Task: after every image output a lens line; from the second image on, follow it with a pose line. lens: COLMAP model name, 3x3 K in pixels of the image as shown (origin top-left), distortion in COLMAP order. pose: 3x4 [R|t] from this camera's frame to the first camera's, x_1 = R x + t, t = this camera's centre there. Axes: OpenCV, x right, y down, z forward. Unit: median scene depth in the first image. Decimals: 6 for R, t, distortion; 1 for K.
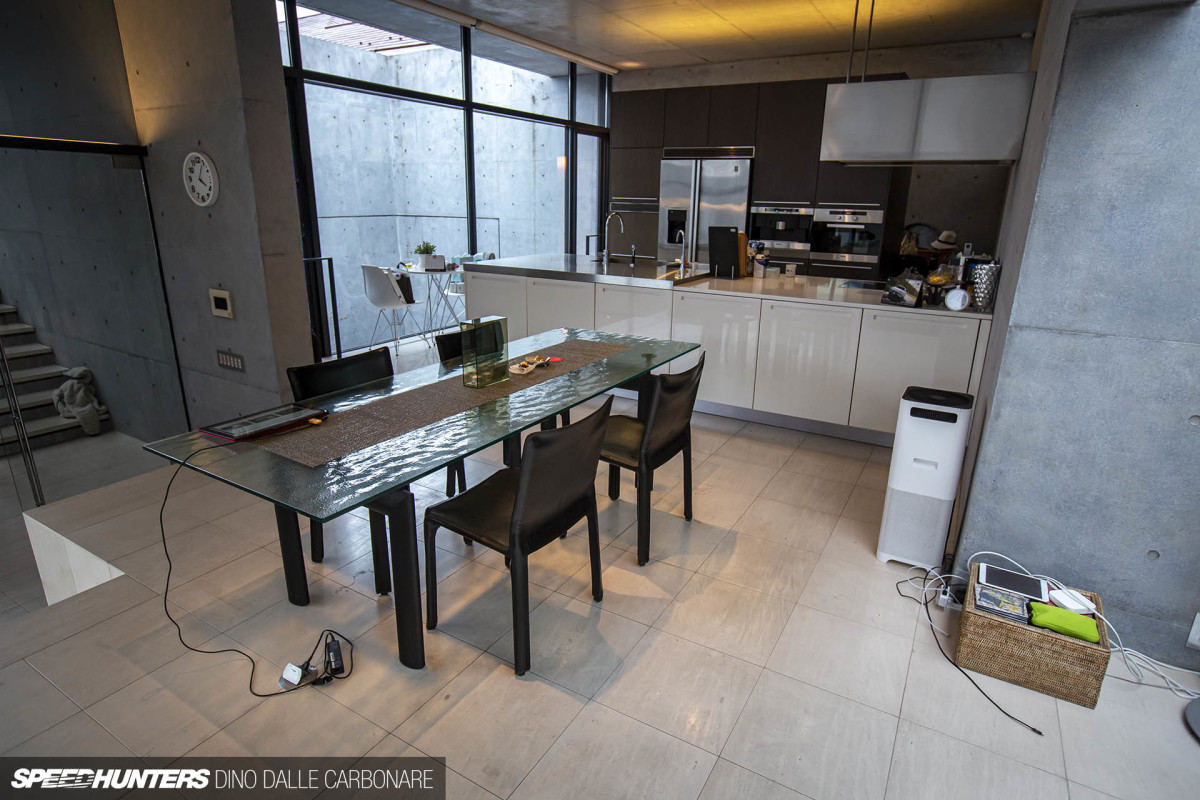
lens RADIAL K [[642.5, 0, 599.6], [0, 642.5, 385.8], [0, 0, 1]] dist [-0.002826, -0.000370]
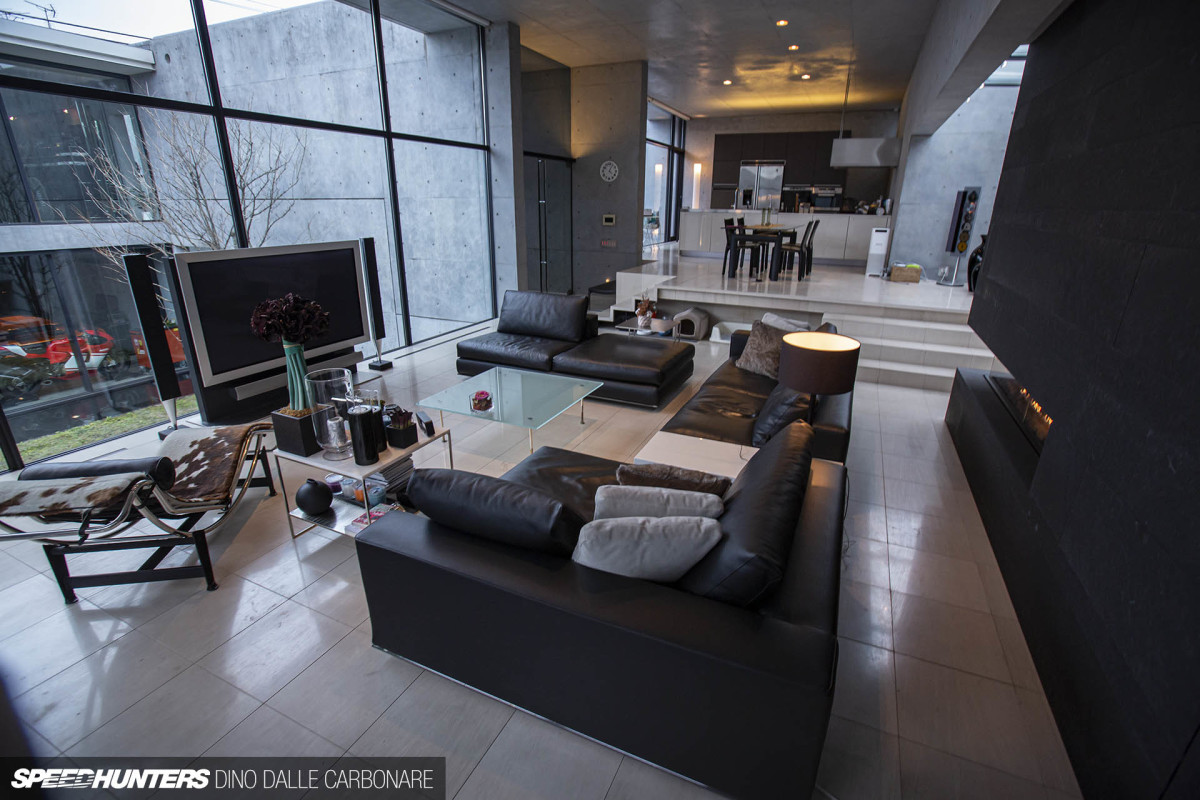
lens RADIAL K [[550.0, 0, 601.8], [0, 550.0, 395.0], [0, 0, 1]] dist [-0.053291, 0.021383]
pose [[0.994722, -0.040892, 0.094103, -0.897904], [0.035948, 0.997913, 0.053649, 0.475812], [-0.096101, -0.049983, 0.994116, -1.273446]]
